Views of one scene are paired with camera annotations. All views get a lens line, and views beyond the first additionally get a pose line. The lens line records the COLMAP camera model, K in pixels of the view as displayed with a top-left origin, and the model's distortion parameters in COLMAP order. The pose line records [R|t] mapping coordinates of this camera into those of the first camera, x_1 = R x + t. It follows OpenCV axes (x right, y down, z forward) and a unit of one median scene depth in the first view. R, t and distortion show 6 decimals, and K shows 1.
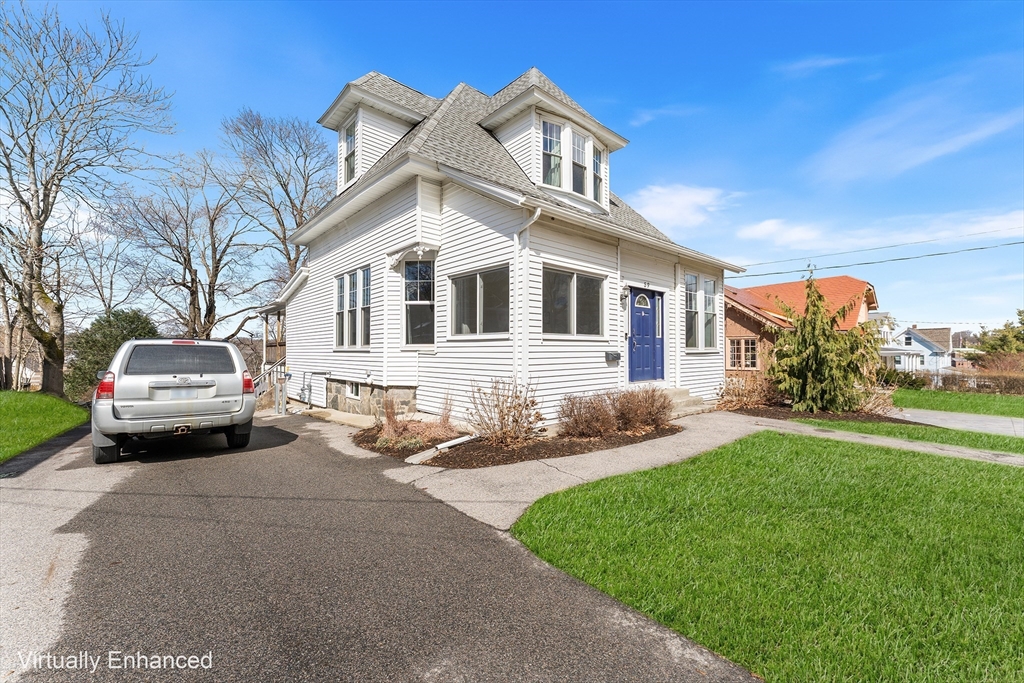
lens RADIAL K [[421.9, 0, 510.0], [0, 421.9, 336.9], [0, 0, 1]] dist [0.000758, -0.000580]
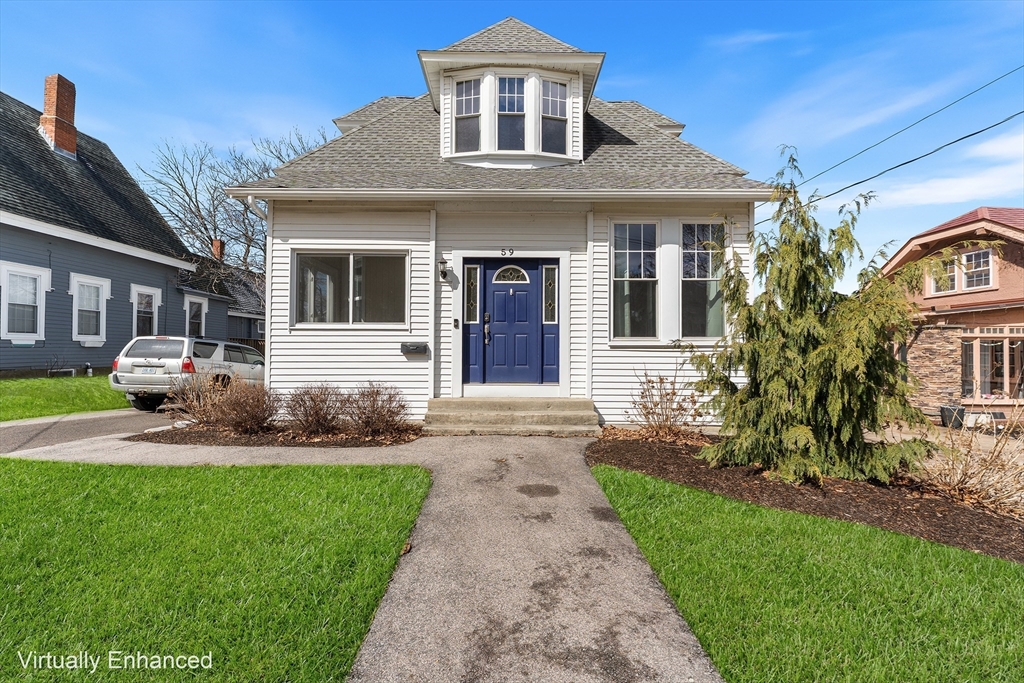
lens RADIAL K [[421.9, 0, 520.7], [0, 421.9, 339.1], [0, 0, 1]] dist [0.000758, -0.000580]
pose [[0.749776, -0.015315, -0.661515, 0.896054], [0.017240, 0.999845, -0.003608, 0.033180], [0.661468, -0.008700, 0.749923, 0.508689]]
